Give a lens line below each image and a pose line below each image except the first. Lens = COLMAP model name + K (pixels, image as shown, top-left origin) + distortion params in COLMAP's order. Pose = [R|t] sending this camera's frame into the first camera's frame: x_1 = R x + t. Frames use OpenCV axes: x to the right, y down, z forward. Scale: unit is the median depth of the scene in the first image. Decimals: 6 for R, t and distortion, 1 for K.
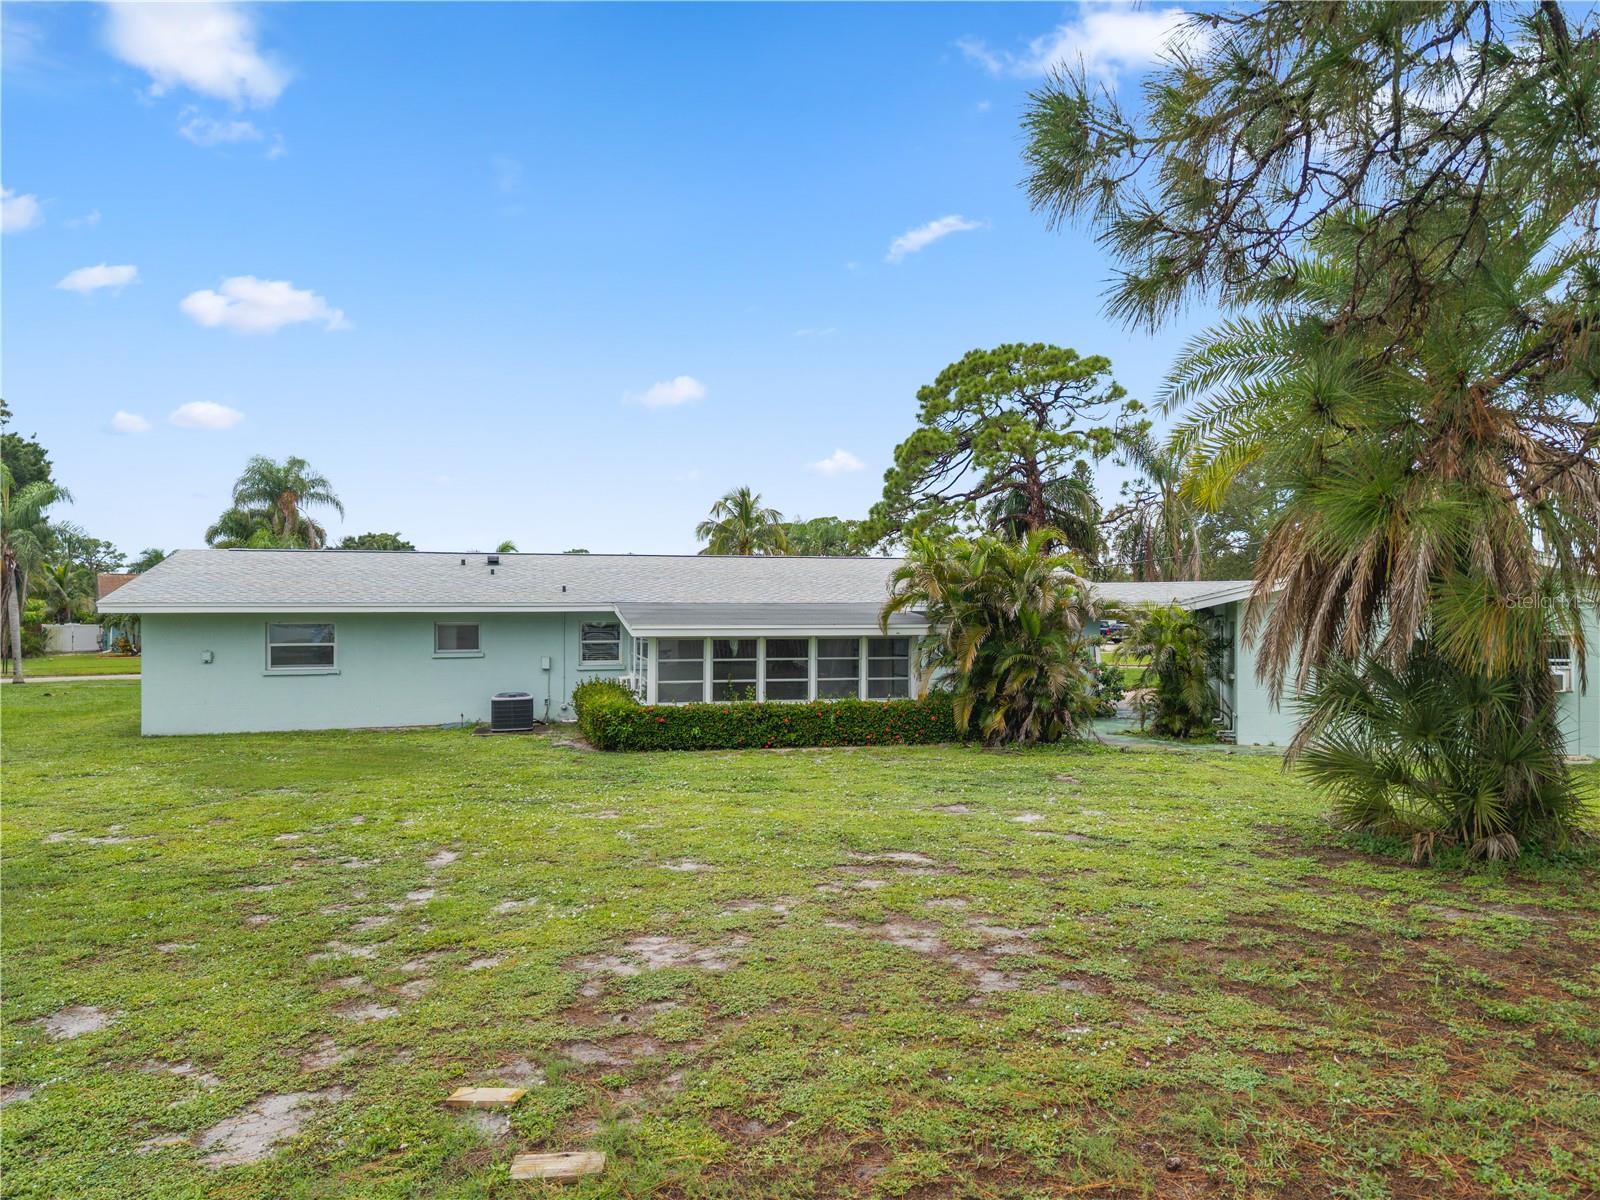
lens RADIAL K [[1082.4, 0, 800.0], [0, 1082.4, 600.0], [0, 0, 1]] dist [0.040891, -0.036265]
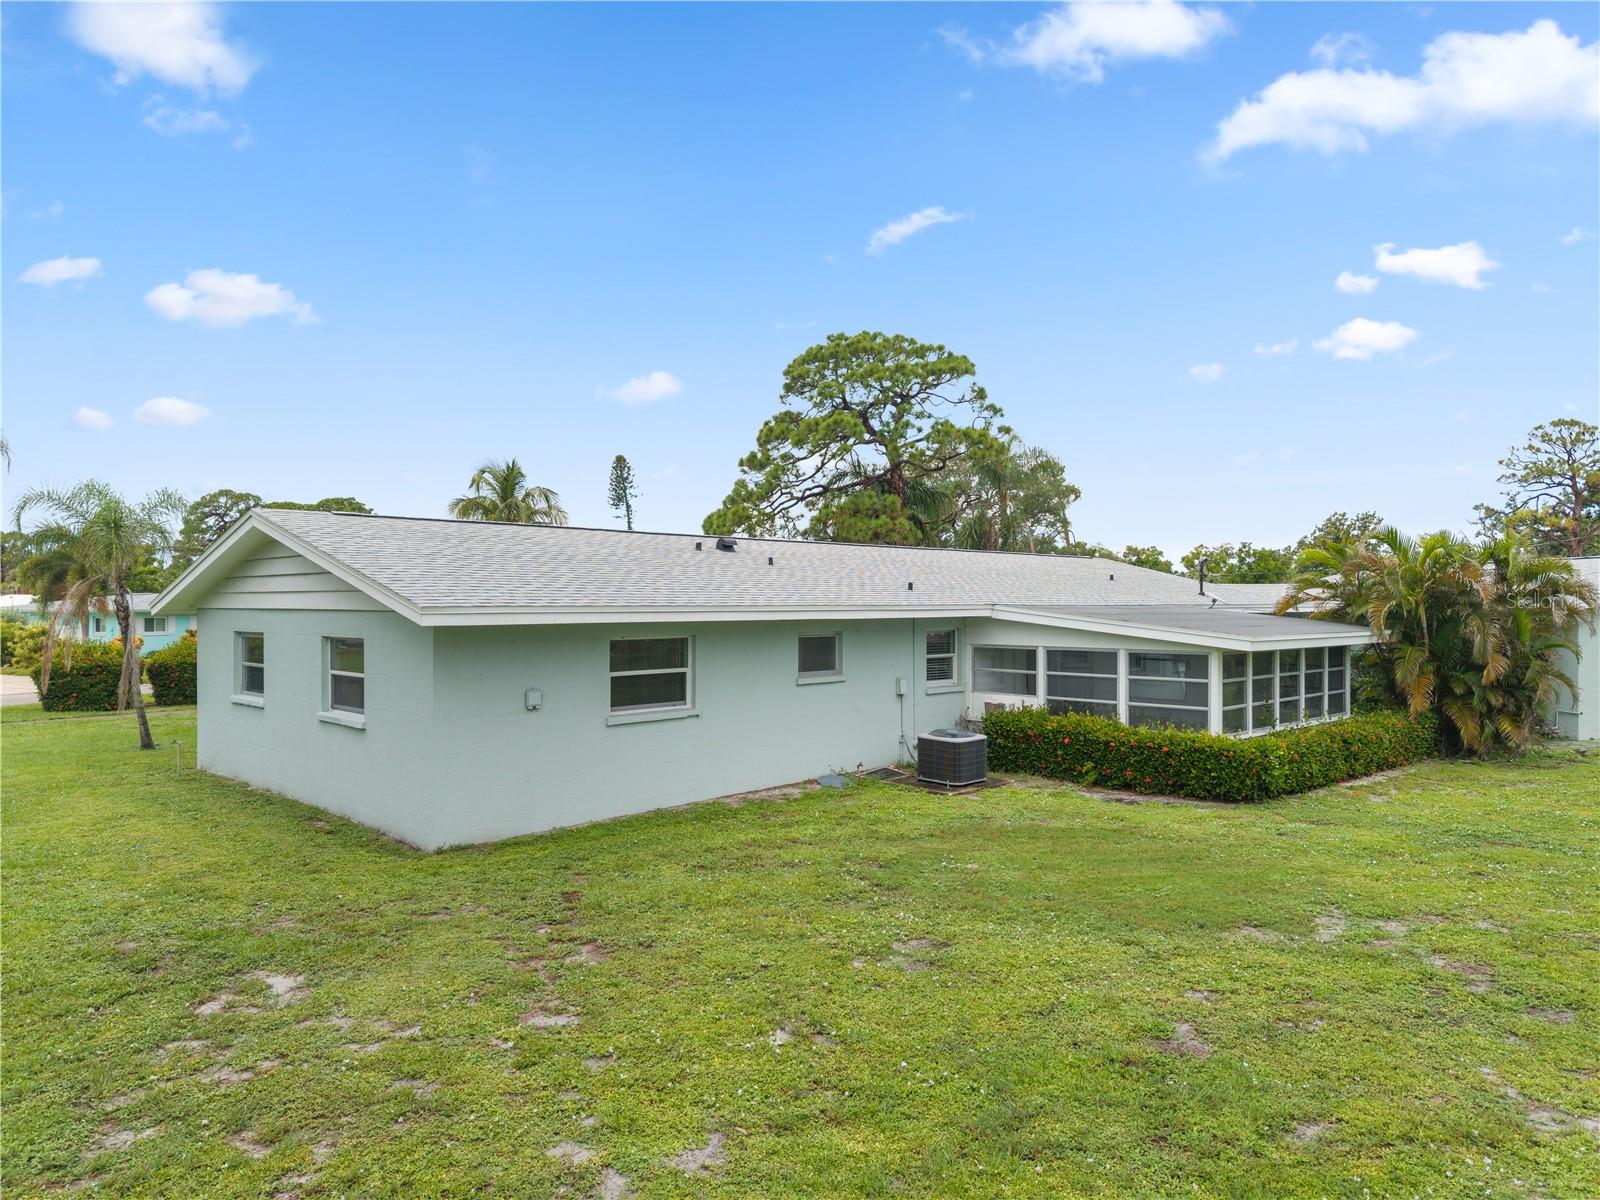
lens RADIAL K [[1082.4, 0, 800.0], [0, 1082.4, 600.0], [0, 0, 1]] dist [0.040891, -0.036265]
pose [[0.859480, 0.008681, 0.511096, -0.397106], [-0.011030, 0.999938, 0.001566, -0.000694], [-0.511050, -0.006983, 0.859522, 0.245472]]
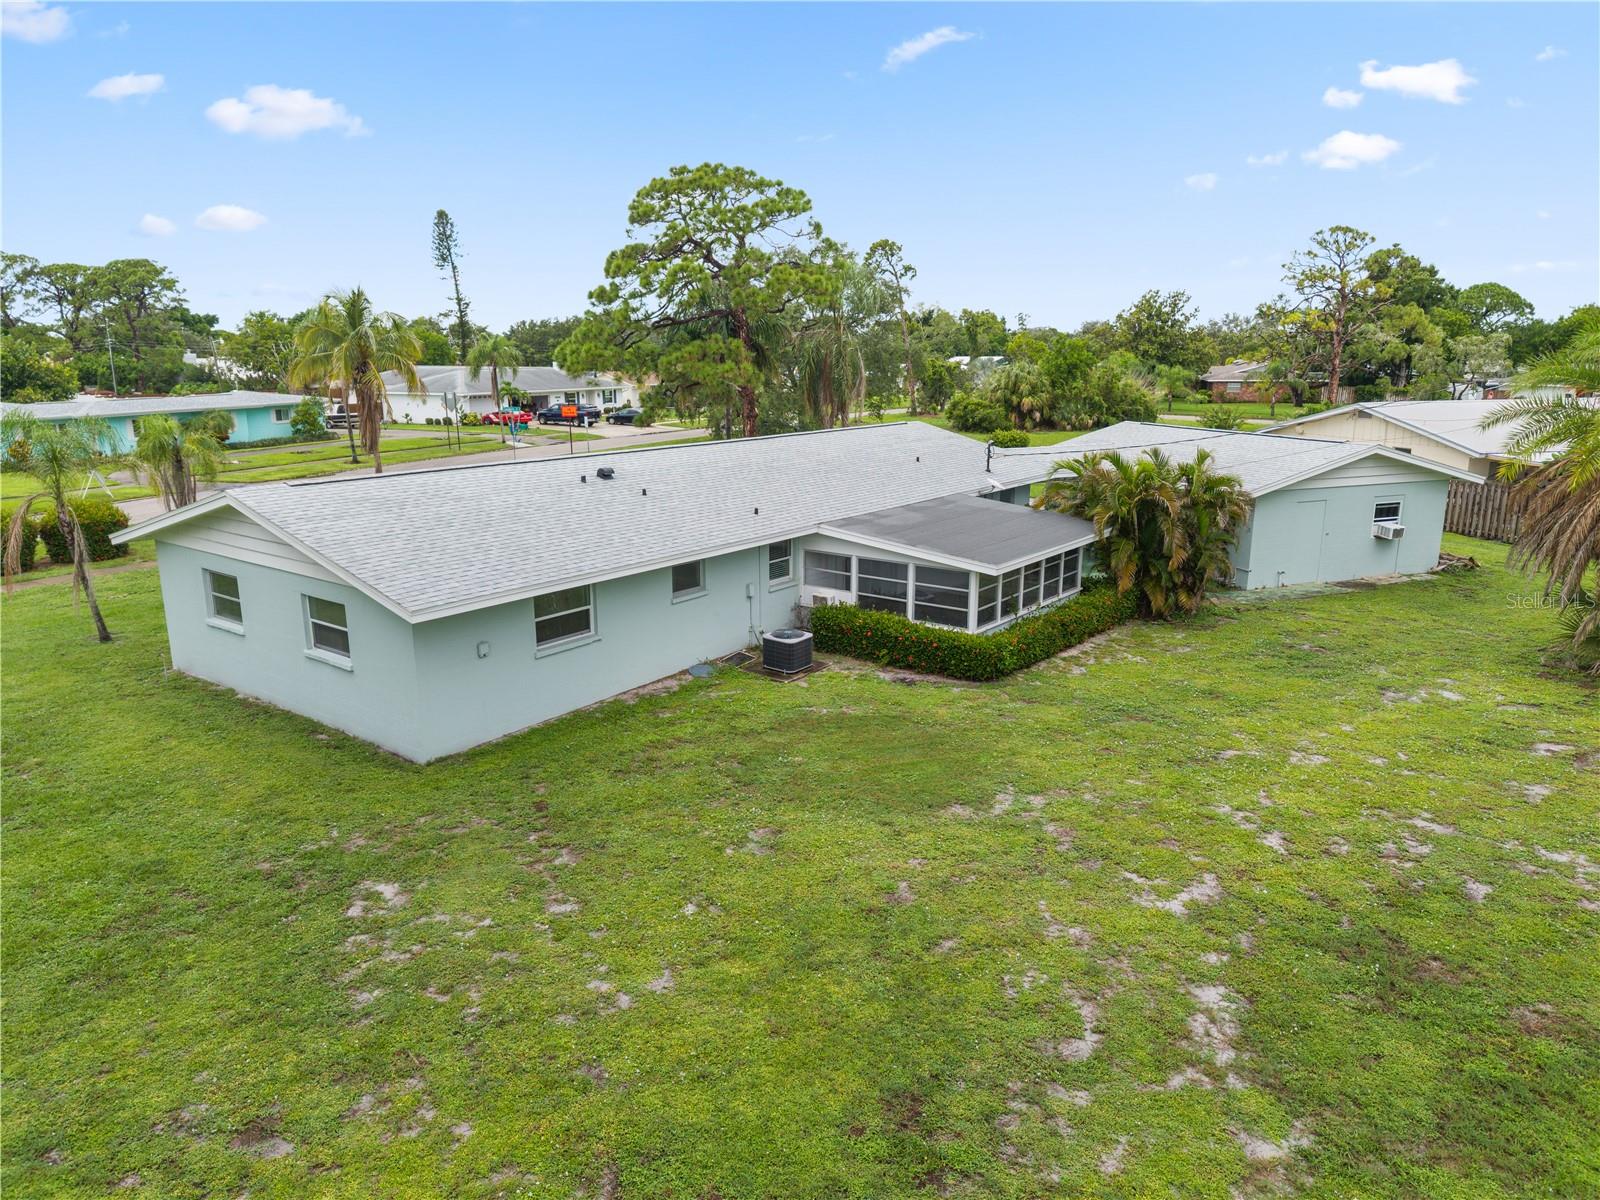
lens RADIAL K [[1094.8, 0, 800.0], [0, 1094.8, 600.0], [0, 0, 1]] dist [0.070460, -0.091954]
pose [[0.777366, -0.141756, 0.612868, -0.471572], [-0.009036, 0.971661, 0.236206, -0.095747], [-0.628983, -0.189157, 0.754056, 0.147470]]
